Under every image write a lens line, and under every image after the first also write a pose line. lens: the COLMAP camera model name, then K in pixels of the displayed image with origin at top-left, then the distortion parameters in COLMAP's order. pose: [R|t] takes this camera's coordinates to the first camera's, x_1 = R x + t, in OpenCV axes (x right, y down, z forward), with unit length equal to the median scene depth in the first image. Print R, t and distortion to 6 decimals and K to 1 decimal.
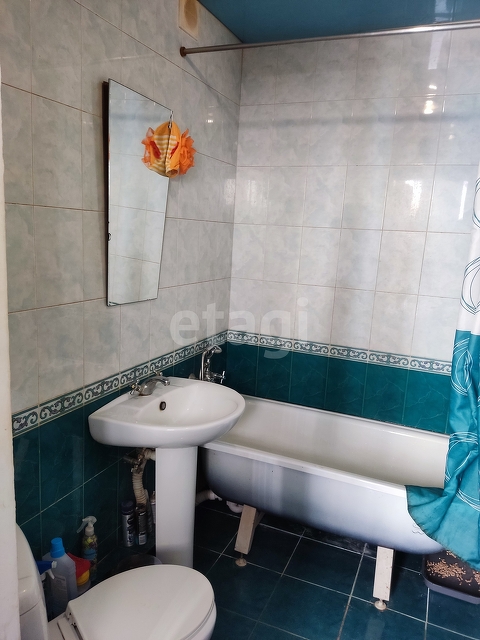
lens RADIAL K [[472.5, 0, 235.4], [0, 472.5, 321.2], [0, 0, 1]] dist [0.107132, -0.157918]
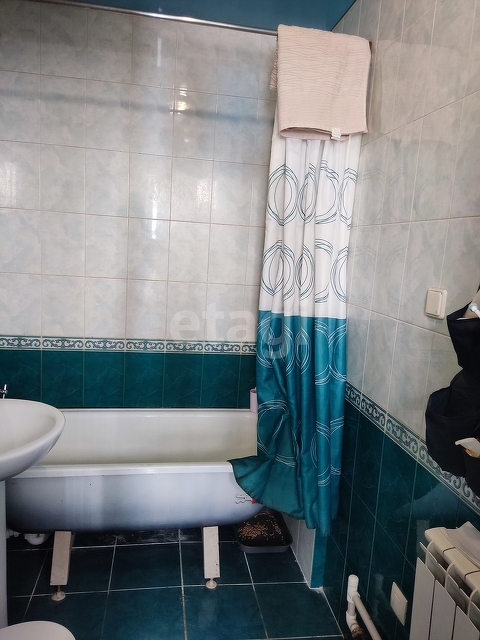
lens RADIAL K [[472.5, 0, 235.4], [0, 472.5, 321.2], [0, 0, 1]] dist [0.107132, -0.157918]
pose [[0.846082, -0.084836, 0.526258, -0.131231], [0.083540, 0.996158, 0.026276, 0.007728], [-0.526465, 0.021732, 0.849919, 0.077353]]
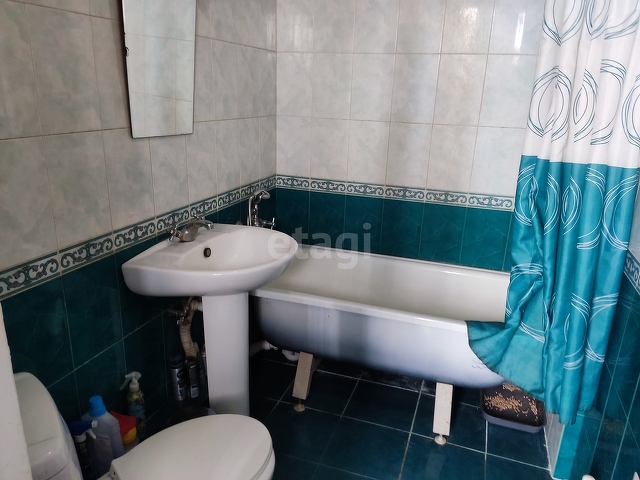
lens RADIAL K [[472.5, 0, 321.0], [0, 472.5, 242.6], [0, 0, 1]] dist [0.107132, -0.157918]
pose [[0.996472, -0.042589, 0.072312, -0.000643], [0.033045, 0.991173, 0.128394, 0.042360], [-0.077142, -0.125551, 0.989083, 0.073230]]
